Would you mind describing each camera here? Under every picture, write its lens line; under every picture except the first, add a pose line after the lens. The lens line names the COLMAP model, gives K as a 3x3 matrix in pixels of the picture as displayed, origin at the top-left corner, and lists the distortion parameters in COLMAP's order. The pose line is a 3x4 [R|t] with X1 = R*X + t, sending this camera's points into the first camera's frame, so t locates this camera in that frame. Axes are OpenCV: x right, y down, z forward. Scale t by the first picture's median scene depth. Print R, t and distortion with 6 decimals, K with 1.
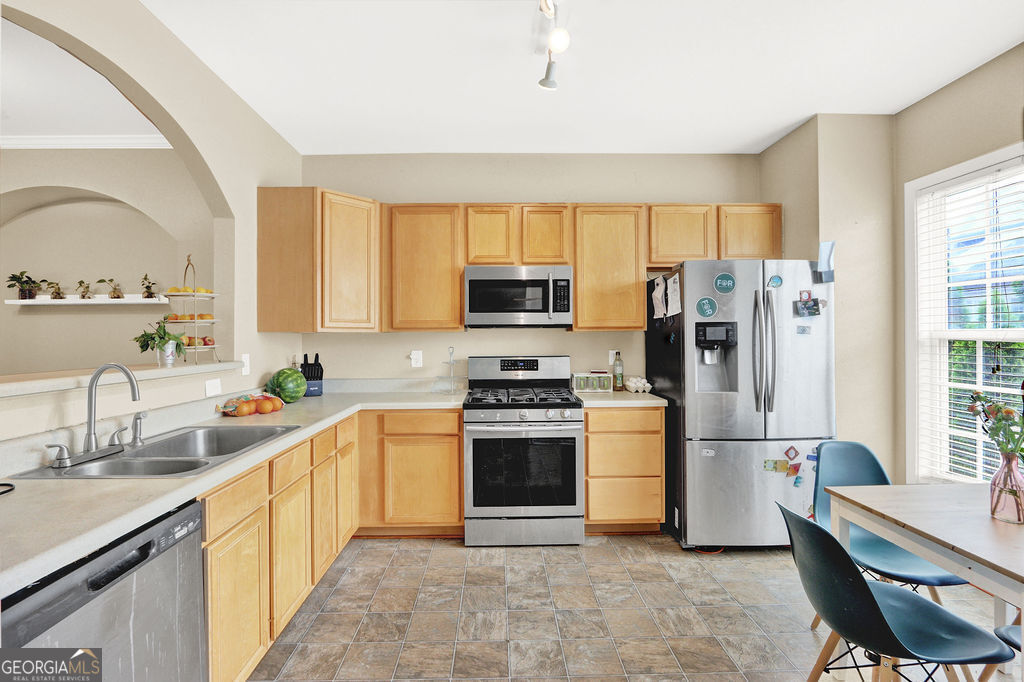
lens RADIAL K [[474.3, 0, 505.0], [0, 474.3, 334.8], [0, 0, 1]] dist [-0.015200, 0.001703]
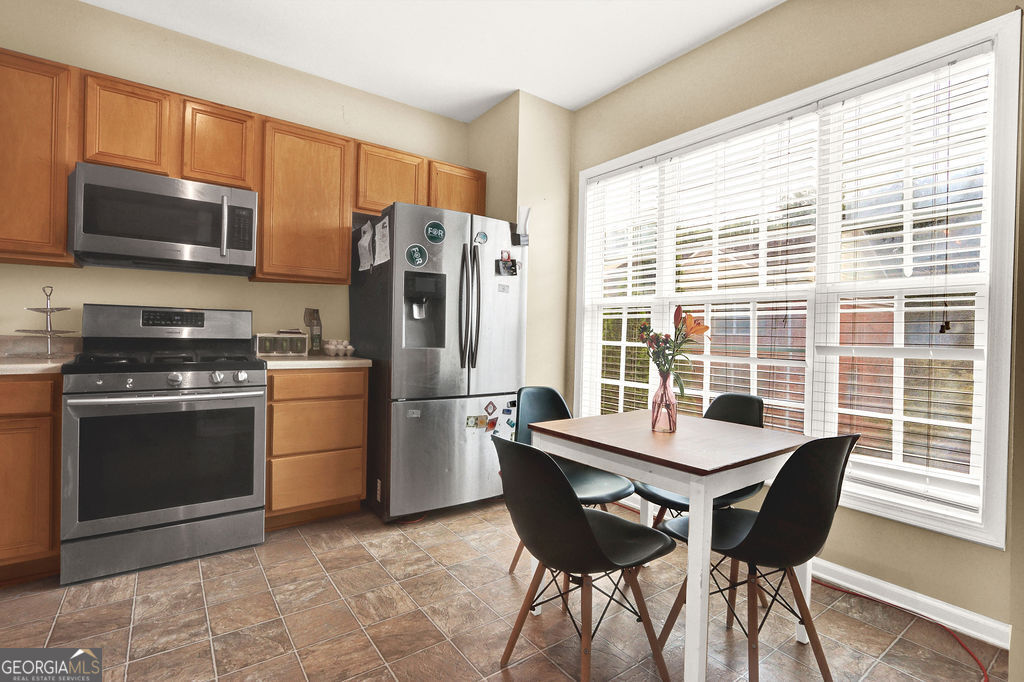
lens RADIAL K [[474.3, 0, 505.0], [0, 474.3, 334.8], [0, 0, 1]] dist [-0.015200, 0.001703]
pose [[0.821572, 0.023033, 0.569640, 0.045009], [-0.028318, 0.999599, 0.000425, 0.090280], [-0.569402, -0.016480, 0.821894, 0.139576]]
